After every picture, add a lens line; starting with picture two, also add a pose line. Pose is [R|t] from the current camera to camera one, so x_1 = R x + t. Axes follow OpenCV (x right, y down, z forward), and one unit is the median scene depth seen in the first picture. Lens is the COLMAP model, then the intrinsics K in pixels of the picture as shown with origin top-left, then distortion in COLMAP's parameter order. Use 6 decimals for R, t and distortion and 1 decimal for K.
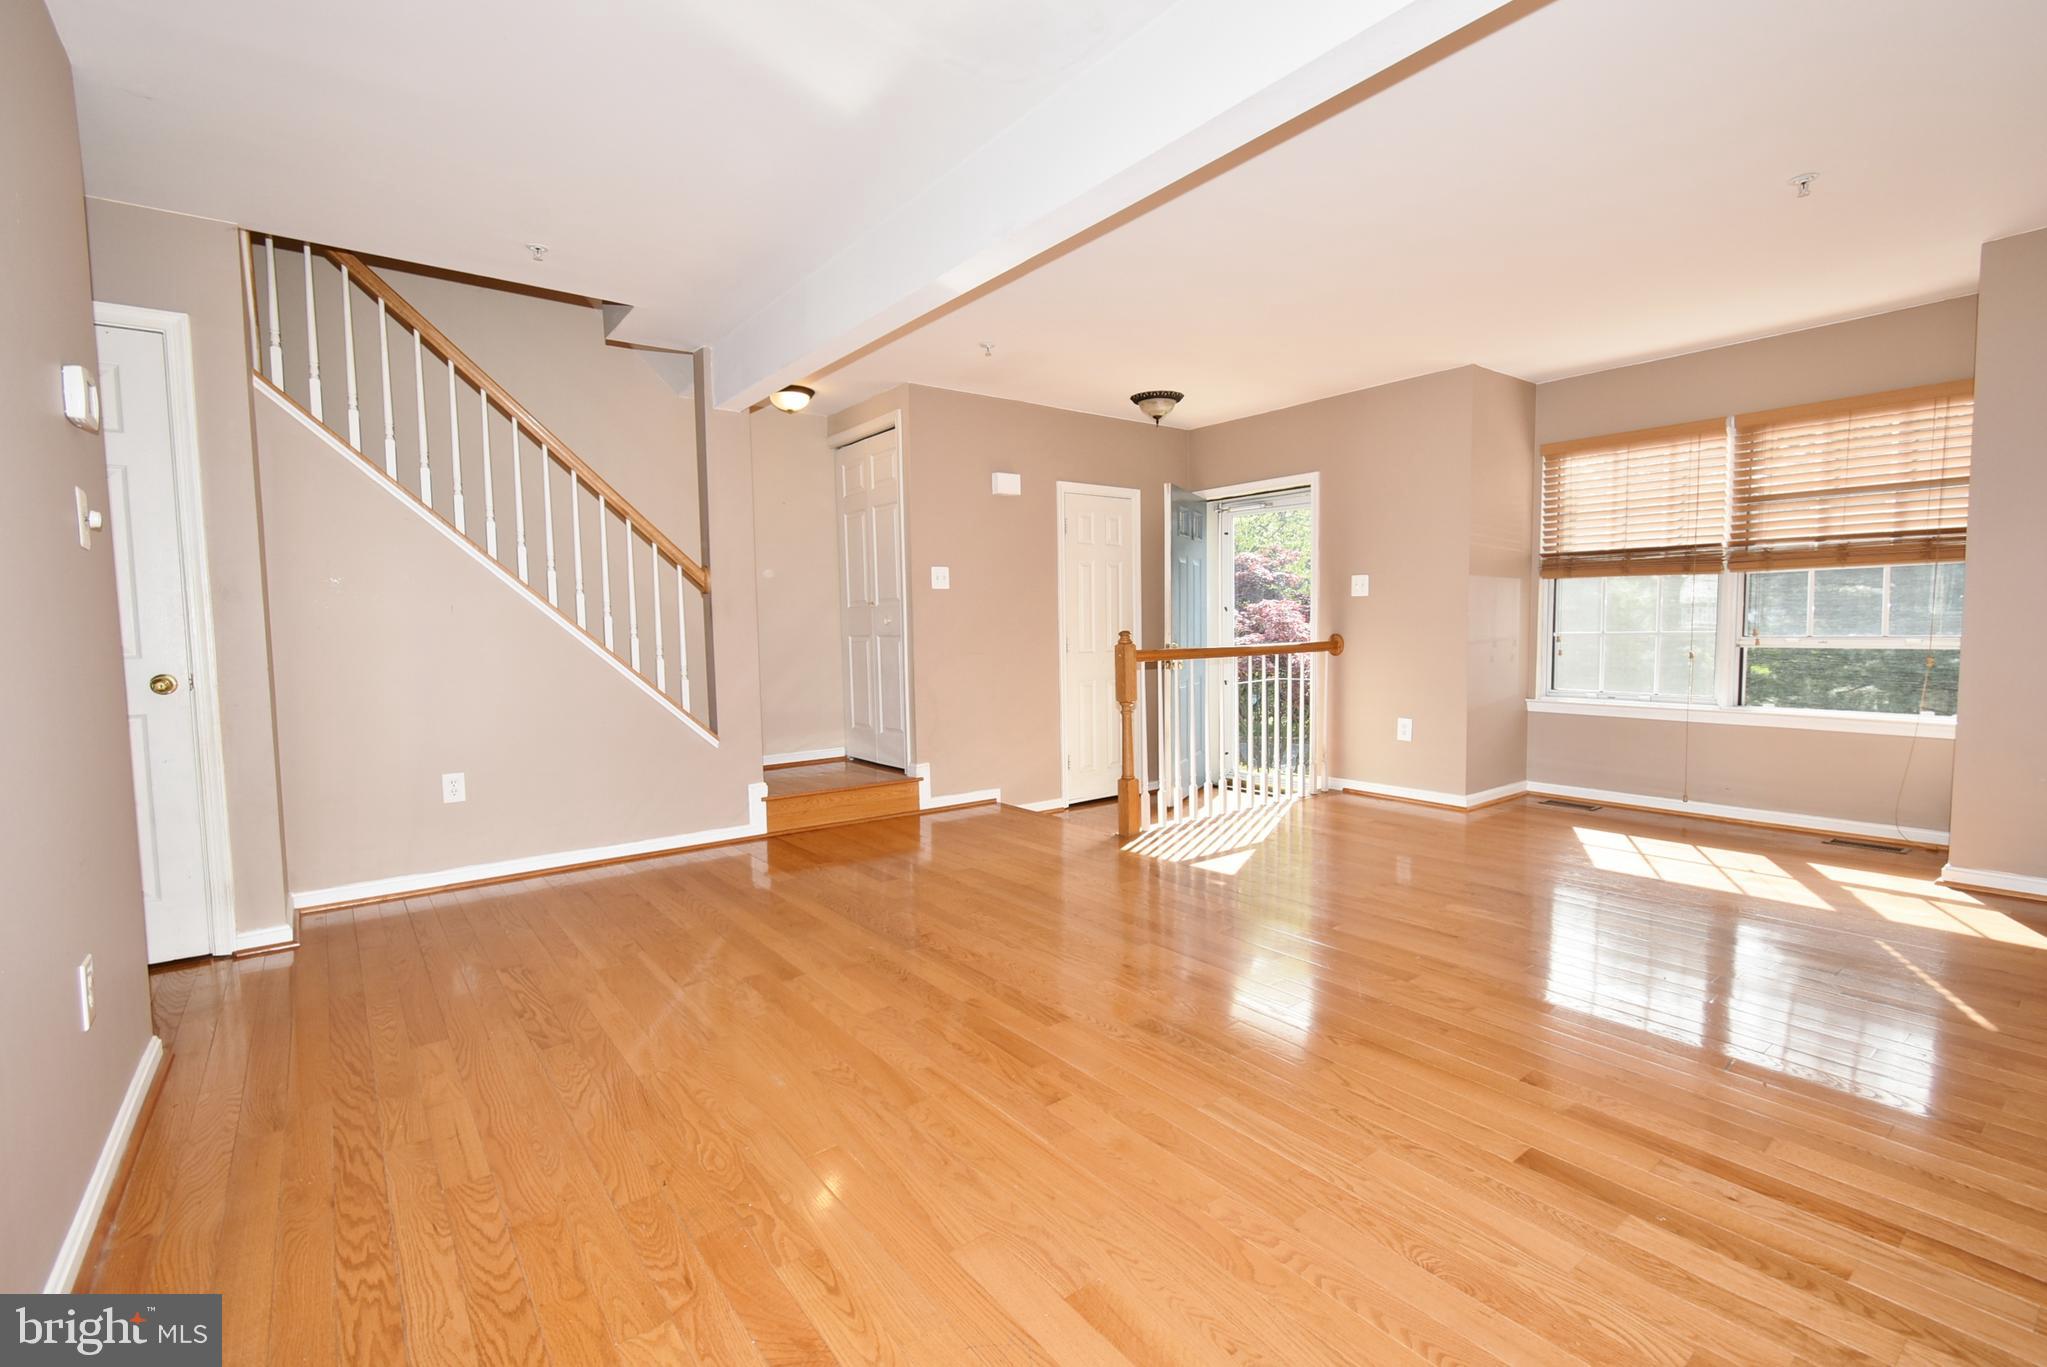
lens RADIAL K [[908.9, 0, 1031.4], [0, 908.9, 682.6], [0, 0, 1]] dist [0.002905, -0.000880]
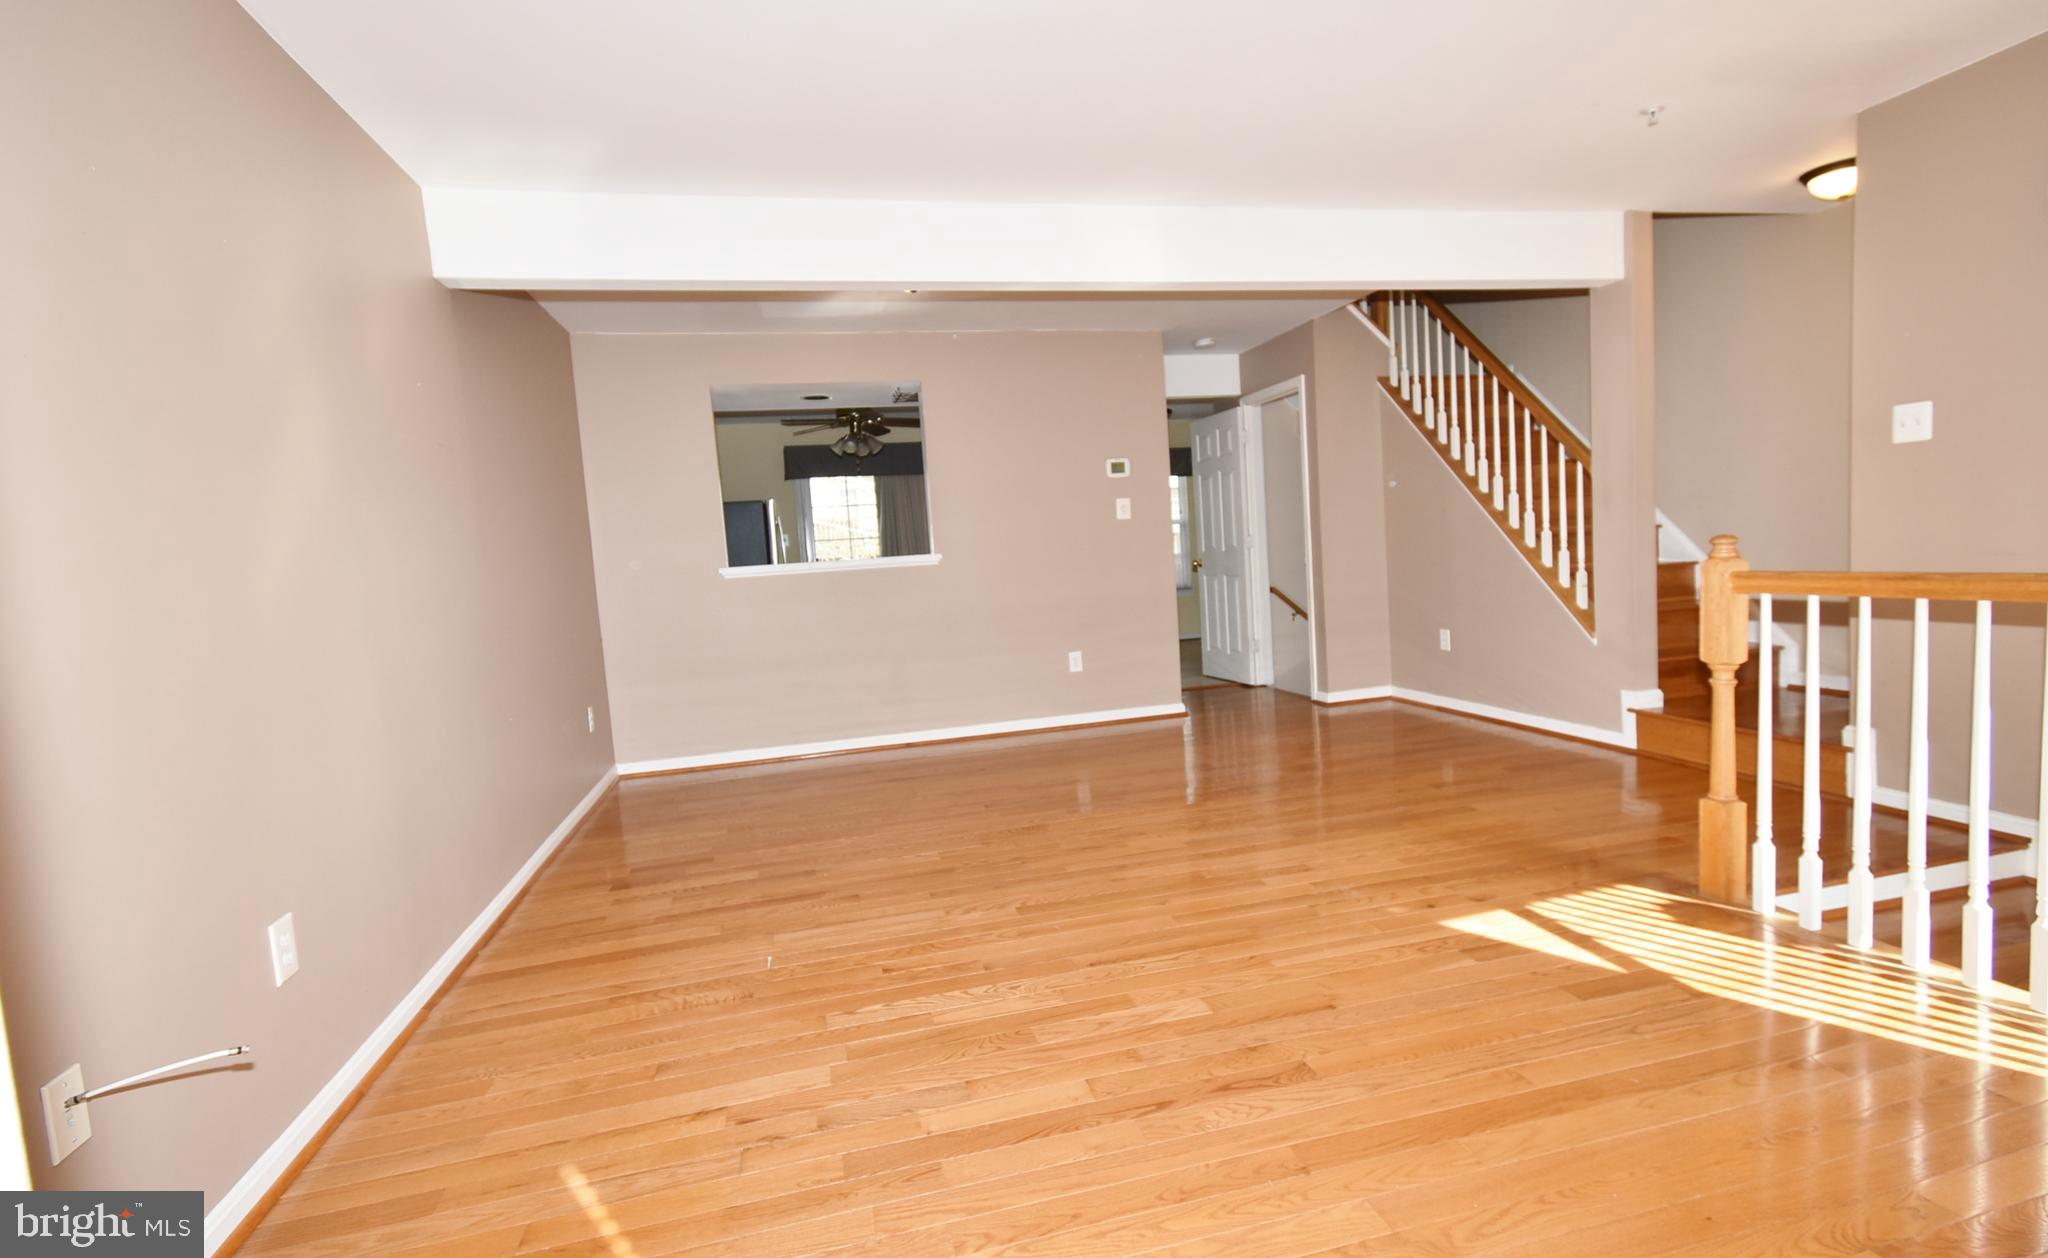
lens RADIAL K [[907.6, 0, 1024.0], [0, 907.6, 629.0], [0, 0, 1]] dist [0.000457, 0.000050]
pose [[-0.410510, 0.115253, -0.904543, 0.863736], [0.011589, 0.992559, 0.121208, -0.077103], [0.911783, 0.039274, -0.408791, 0.928914]]
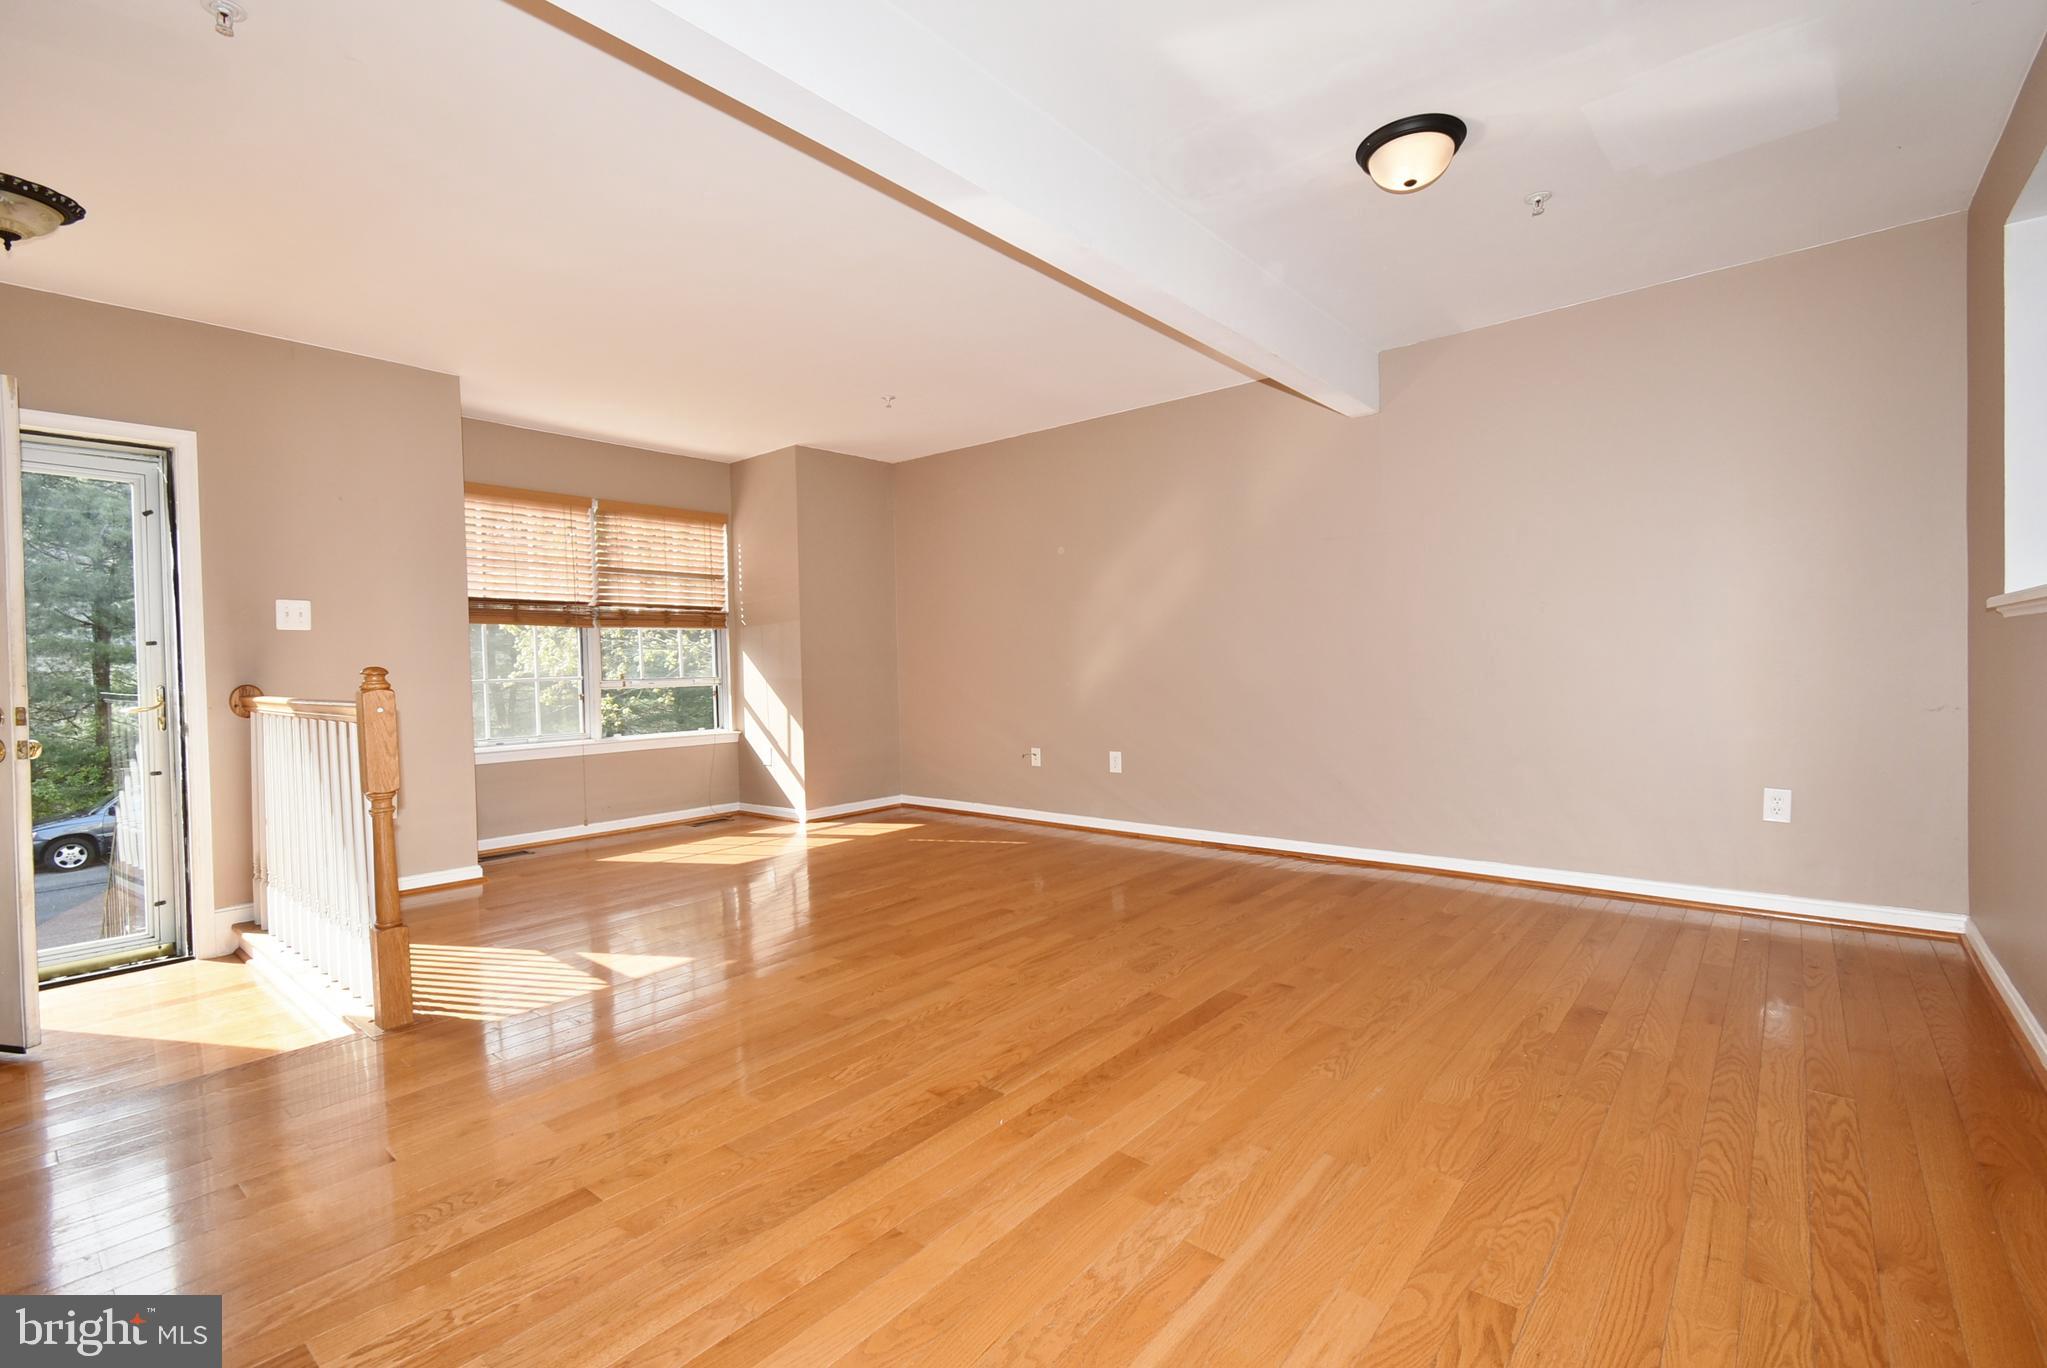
lens RADIAL K [[908.9, 0, 1031.4], [0, 908.9, 683.1], [0, 0, 1]] dist [0.002905, -0.000880]
pose [[-0.212168, -0.002106, 0.977231, -0.604015], [0.089195, 0.995782, 0.021511, -0.025410], [-0.973154, 0.091728, -0.211085, 0.802979]]
